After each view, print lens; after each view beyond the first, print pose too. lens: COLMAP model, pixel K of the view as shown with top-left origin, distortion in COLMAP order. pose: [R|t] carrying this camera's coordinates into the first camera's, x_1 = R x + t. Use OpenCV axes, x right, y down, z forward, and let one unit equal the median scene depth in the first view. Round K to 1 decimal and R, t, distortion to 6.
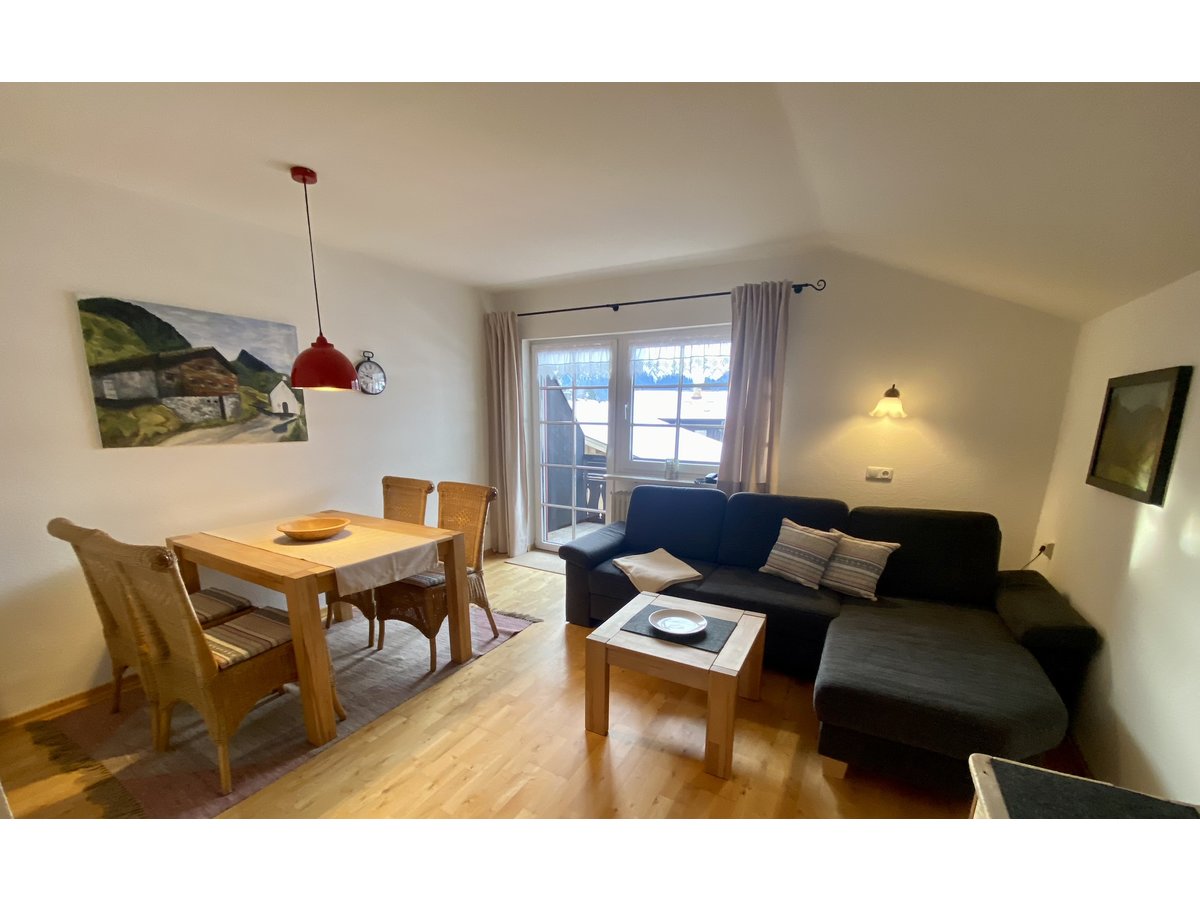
lens RADIAL K [[489.9, 0, 598.7], [0, 489.9, 532.0], [0, 0, 1]] dist [0.013522, -0.018098]
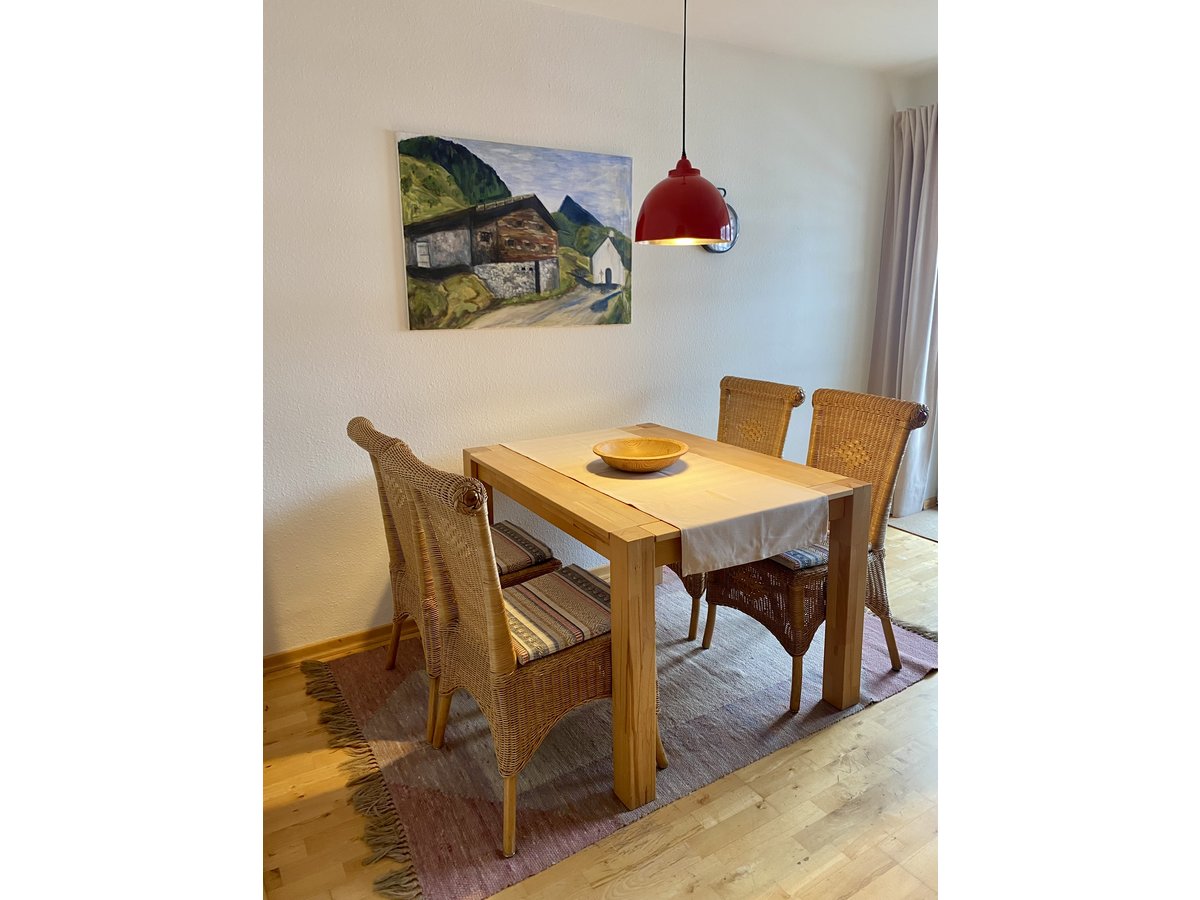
lens RADIAL K [[687.9, 0, 603.5], [0, 687.9, 443.0], [0, 0, 1]] dist [0.021311, -0.001752]
pose [[0.875784, 0.084607, -0.475230, -0.183991], [-0.091160, 0.995793, 0.009290, -0.027328], [0.474017, 0.035186, 0.879813, 0.161164]]
